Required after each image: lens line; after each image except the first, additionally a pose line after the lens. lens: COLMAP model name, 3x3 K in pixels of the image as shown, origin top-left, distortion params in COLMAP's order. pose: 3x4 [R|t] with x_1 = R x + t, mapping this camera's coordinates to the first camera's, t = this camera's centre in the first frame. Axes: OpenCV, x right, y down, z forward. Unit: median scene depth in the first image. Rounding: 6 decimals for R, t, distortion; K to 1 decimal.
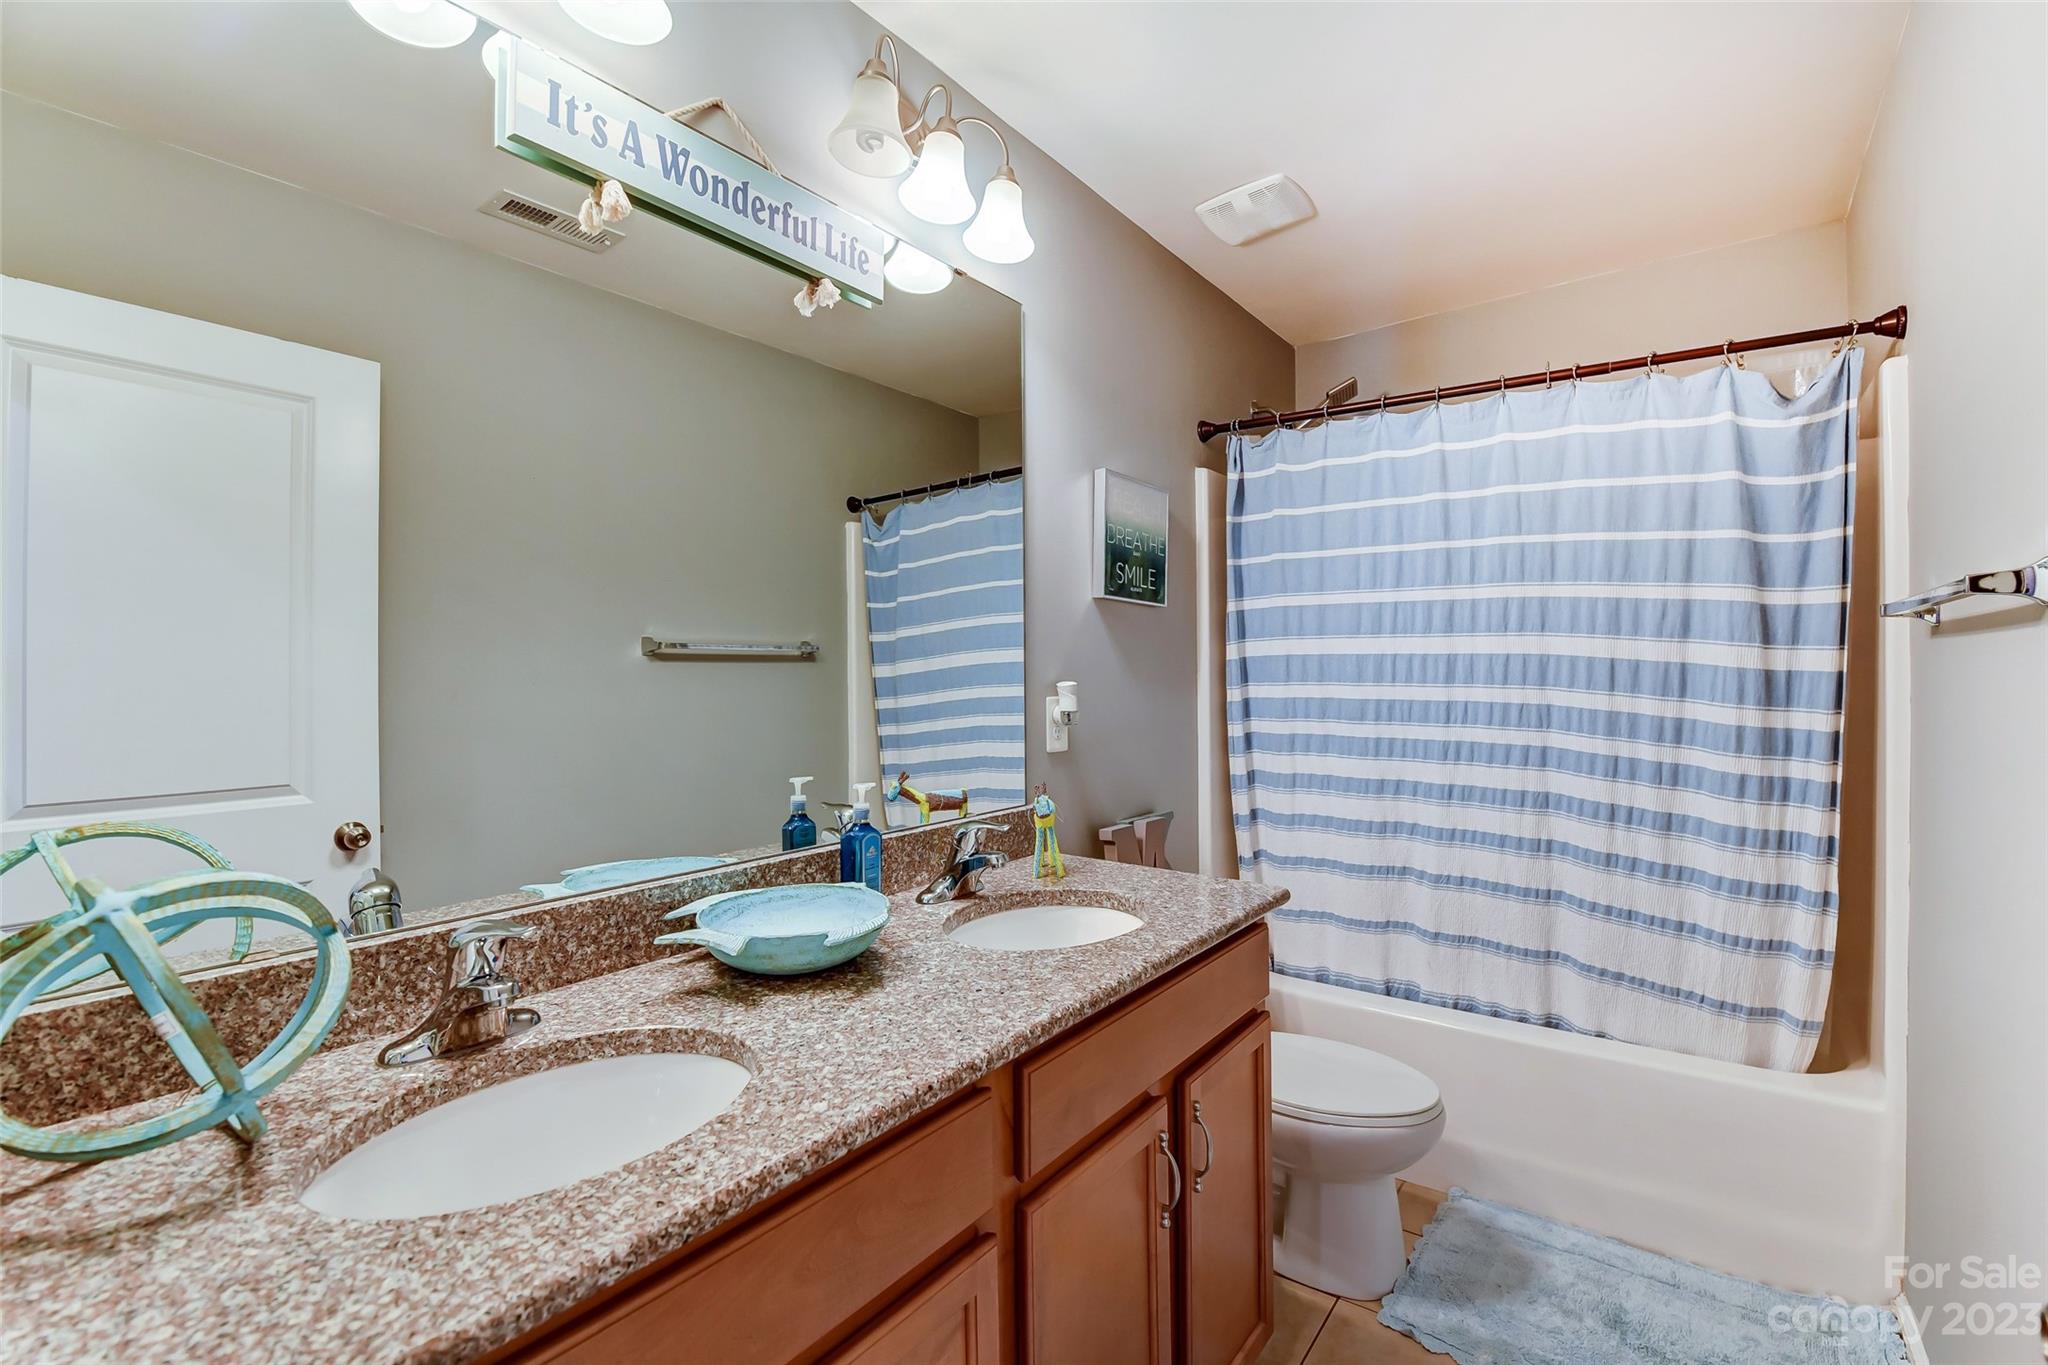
lens RADIAL K [[893.5, 0, 1020.9], [0, 893.5, 680.0], [0, 0, 1]] dist [-0.012259, -0.002262]
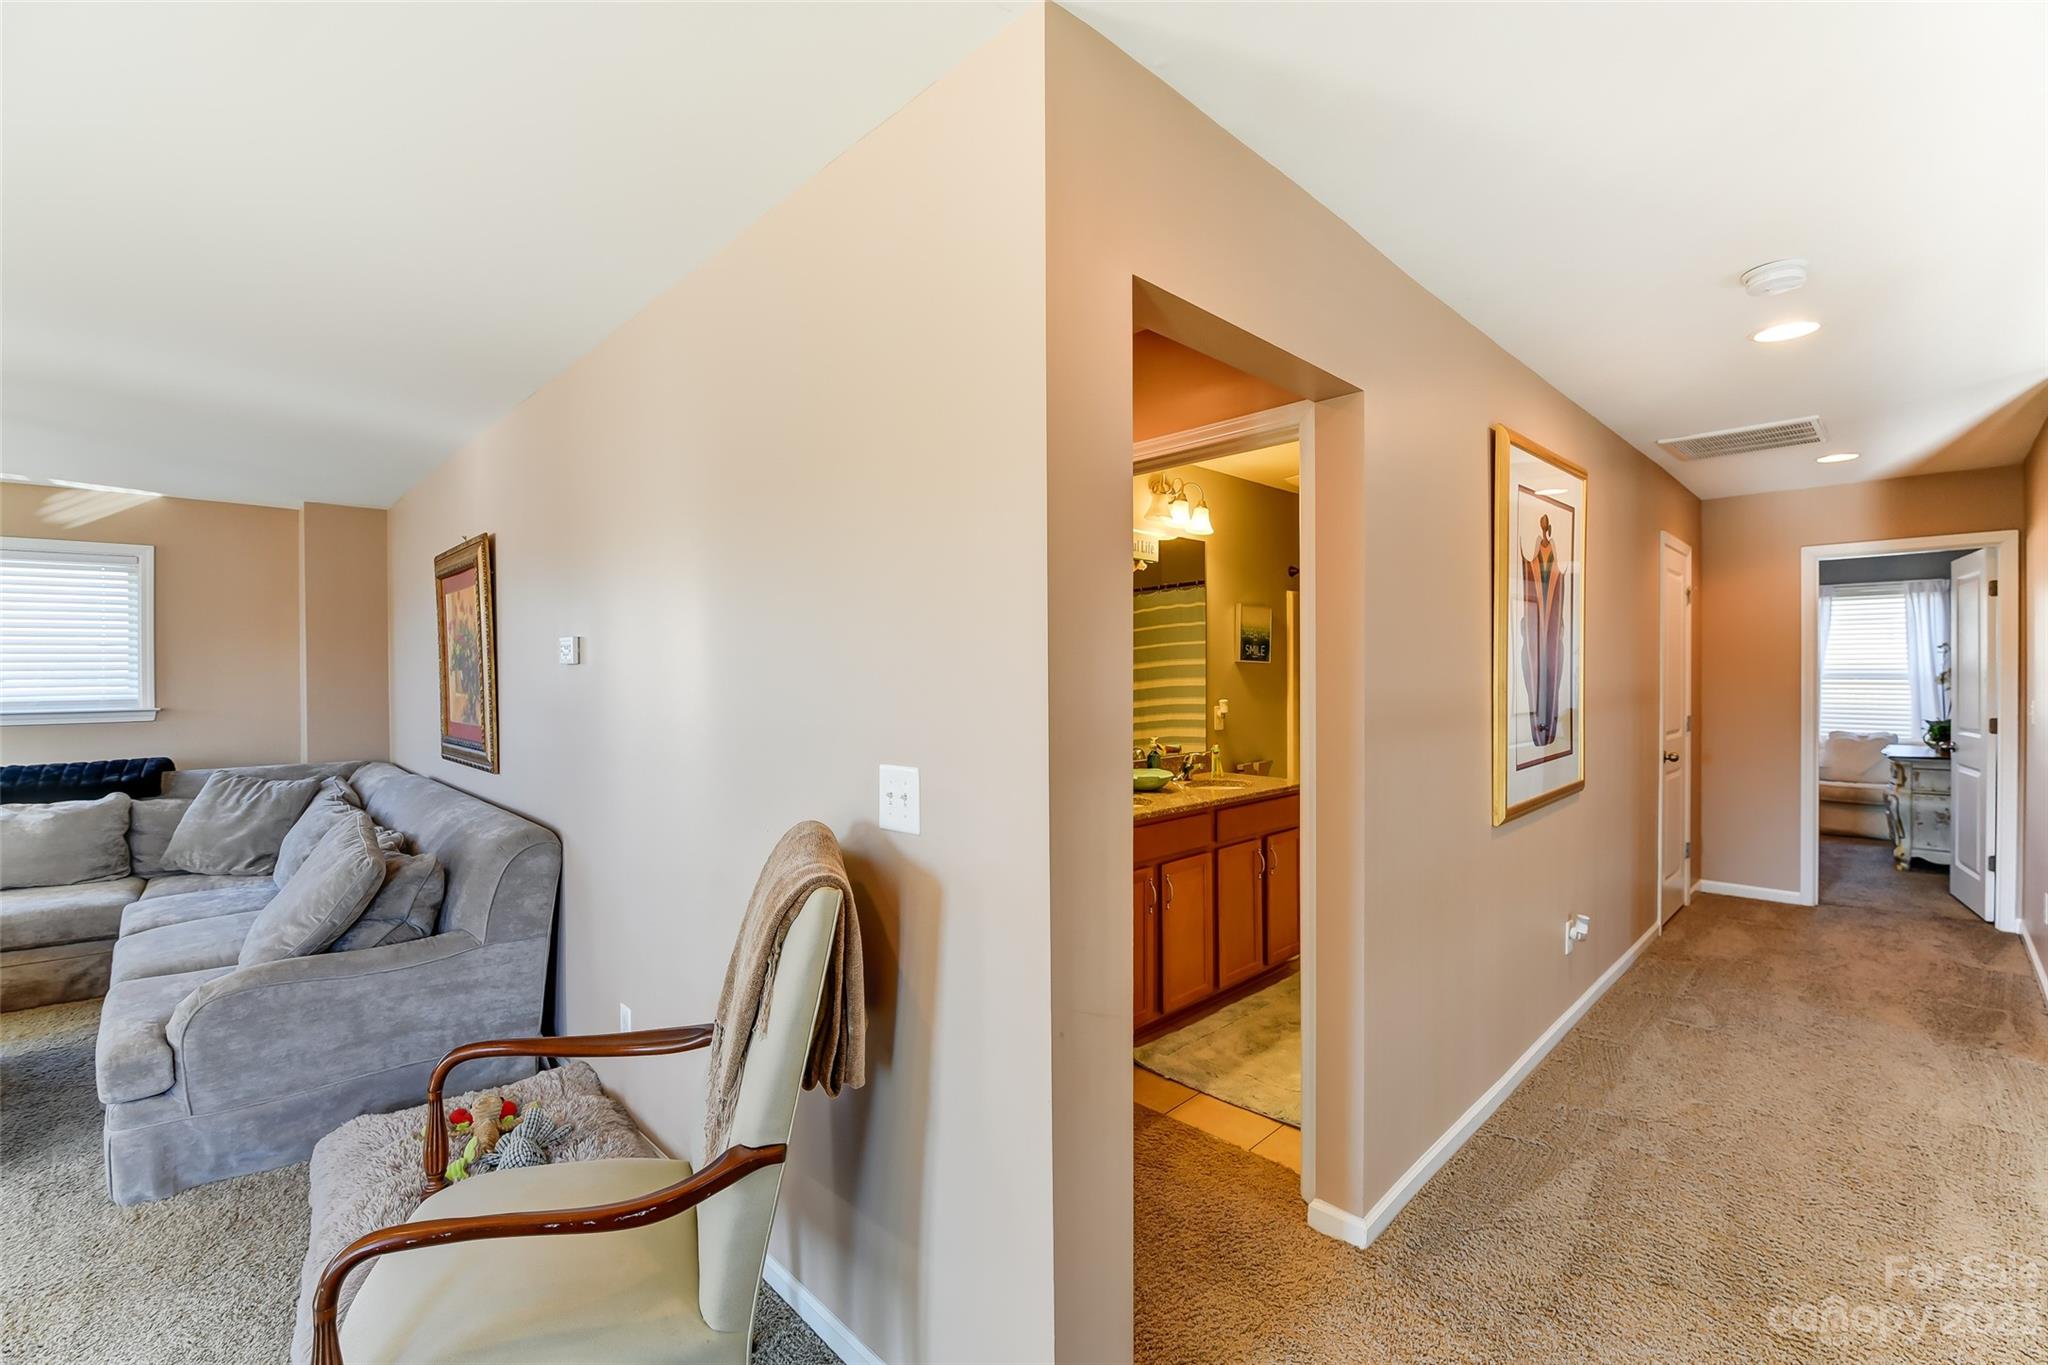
lens RADIAL K [[893.5, 0, 1023.3], [0, 893.5, 692.1], [0, 0, 1]] dist [-0.012259, -0.002262]
pose [[0.989990, 0.003185, -0.141099, -0.143443], [-0.002176, 0.999971, 0.007303, -0.035810], [0.141118, -0.006923, 0.989969, -1.443246]]
